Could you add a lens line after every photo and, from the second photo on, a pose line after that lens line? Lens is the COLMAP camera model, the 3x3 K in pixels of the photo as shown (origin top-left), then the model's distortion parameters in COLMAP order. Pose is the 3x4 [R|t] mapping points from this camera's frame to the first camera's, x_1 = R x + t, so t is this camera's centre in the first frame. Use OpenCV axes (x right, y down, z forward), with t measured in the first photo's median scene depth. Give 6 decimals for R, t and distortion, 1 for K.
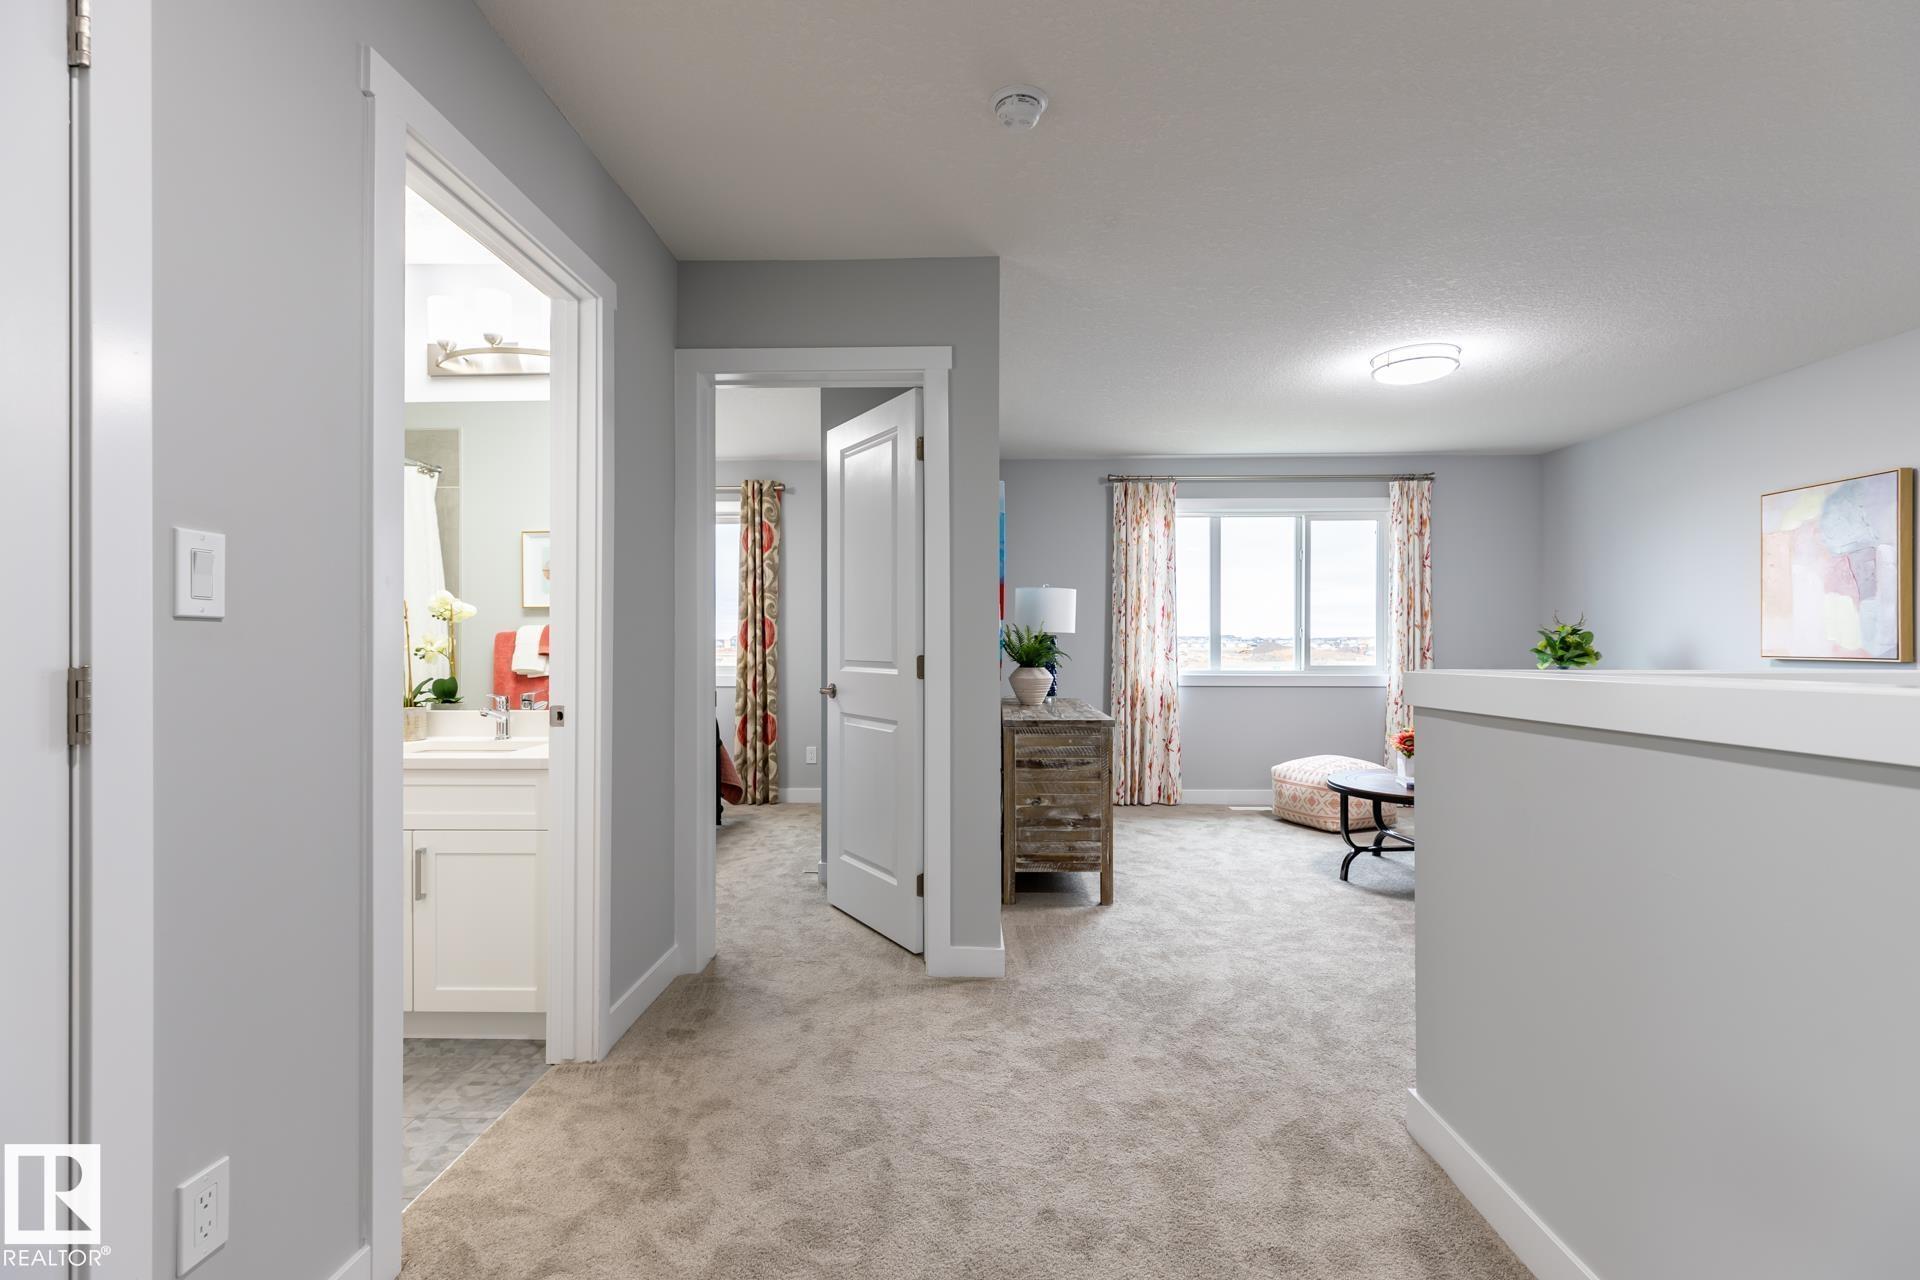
lens RADIAL K [[872.1, 0, 960.0], [0, 872.1, 640.0], [0, 0, 1]] dist [-0.001775, -0.000112]
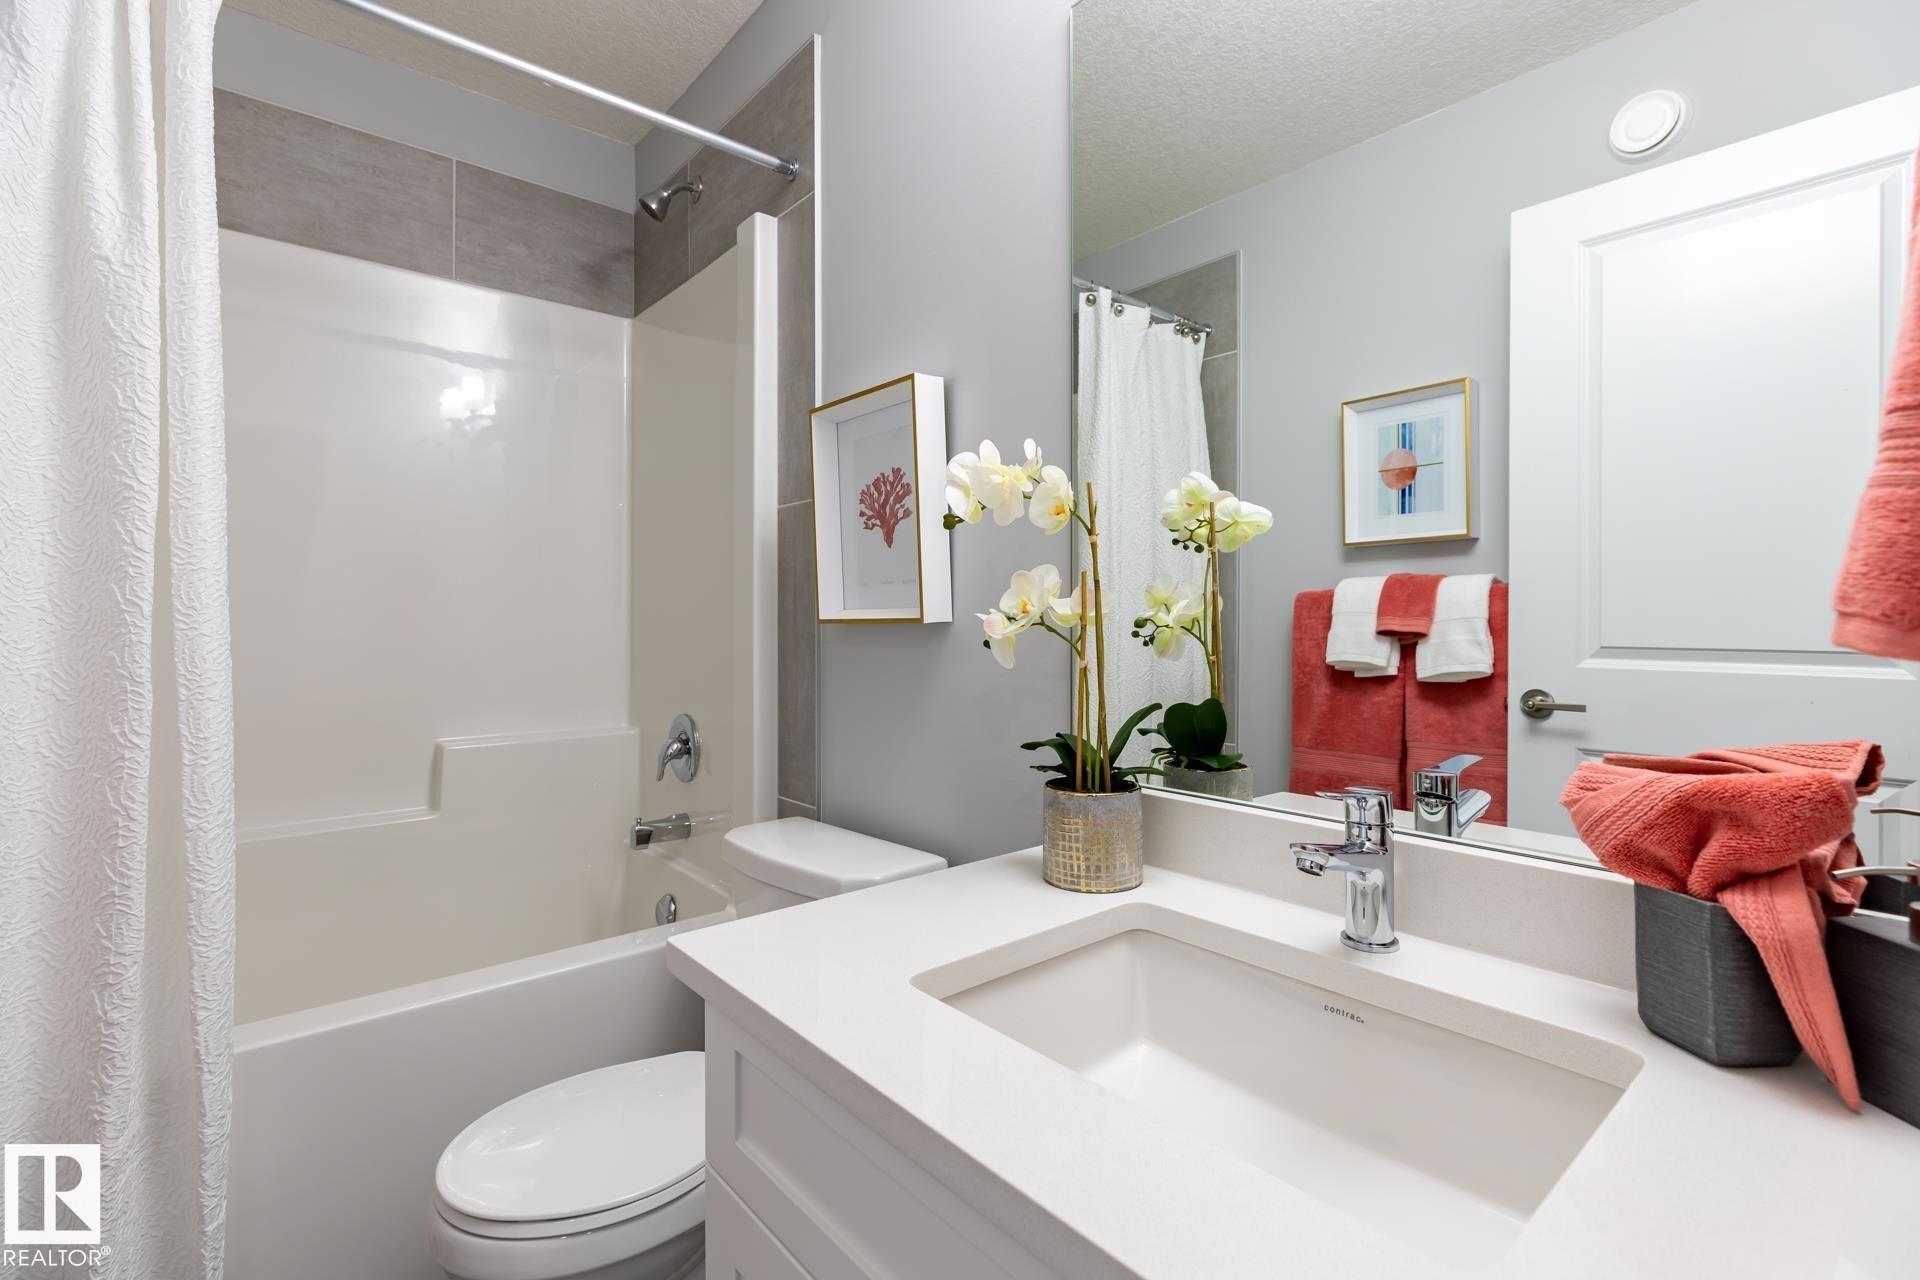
lens RADIAL K [[872.1, 0, 960.0], [0, 872.1, 640.0], [0, 0, 1]] dist [-0.001775, -0.000112]
pose [[0.673052, 0.015493, -0.739433, -0.365950], [0.006447, 0.999620, 0.026813, 0.007343], [0.739567, -0.022814, 0.672696, 0.644363]]
